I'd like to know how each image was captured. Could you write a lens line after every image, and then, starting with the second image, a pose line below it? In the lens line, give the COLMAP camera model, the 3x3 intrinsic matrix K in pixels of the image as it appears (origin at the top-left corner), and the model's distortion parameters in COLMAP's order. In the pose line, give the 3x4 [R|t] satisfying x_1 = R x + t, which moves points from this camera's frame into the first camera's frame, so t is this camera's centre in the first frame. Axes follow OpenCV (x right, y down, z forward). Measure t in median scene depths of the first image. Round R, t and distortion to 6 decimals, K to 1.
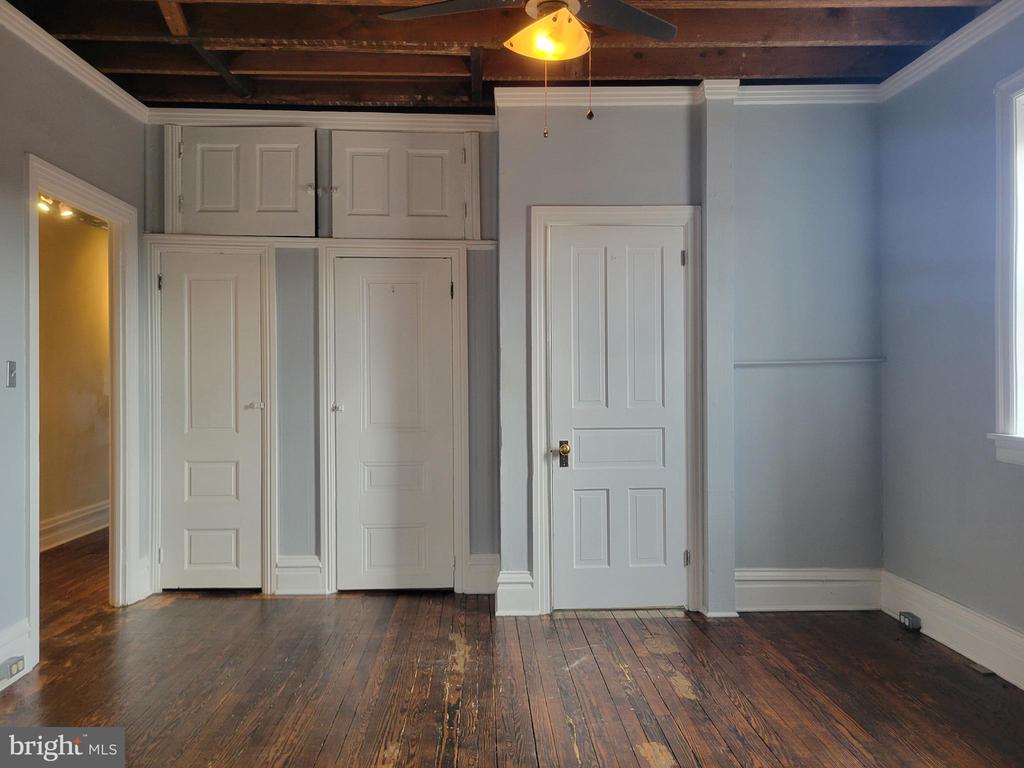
lens RADIAL K [[773.9, 0, 512.2], [0, 773.9, 385.4], [0, 0, 1]] dist [0.038631, -0.013300]
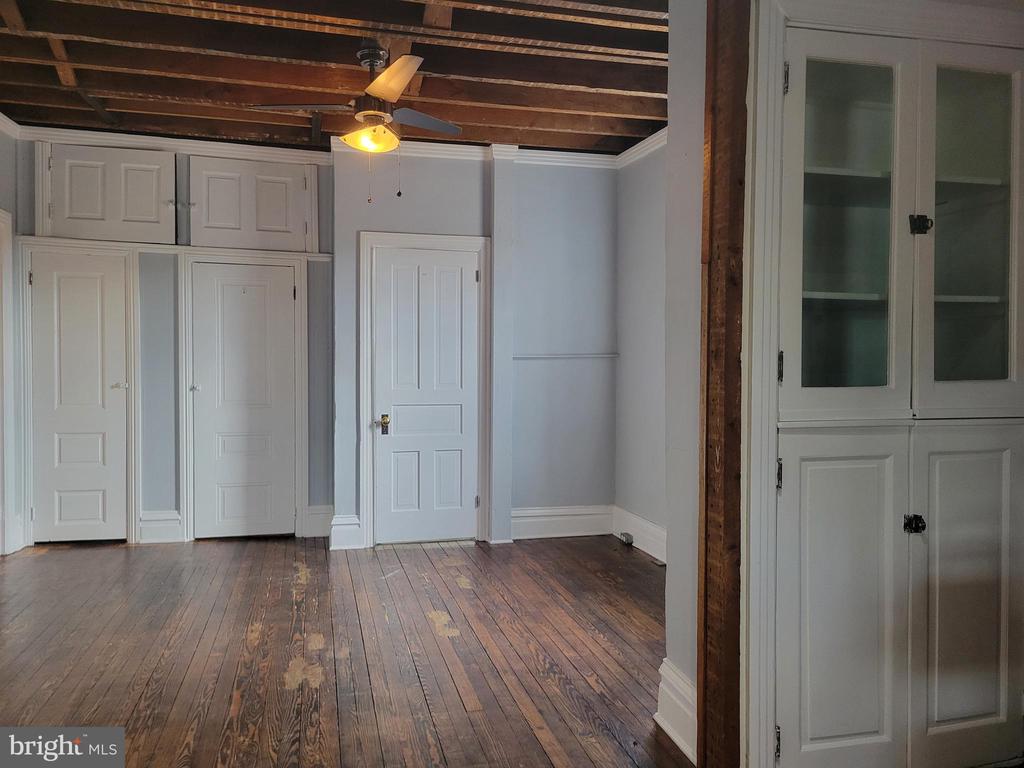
lens RADIAL K [[773.9, 0, 508.6], [0, 773.9, 385.6], [0, 0, 1]] dist [0.038631, -0.013300]
pose [[0.978041, 0.006099, 0.208324, -0.001297], [-0.011421, 0.999638, 0.024352, -0.010442], [-0.208100, -0.026197, 0.977757, -0.309150]]
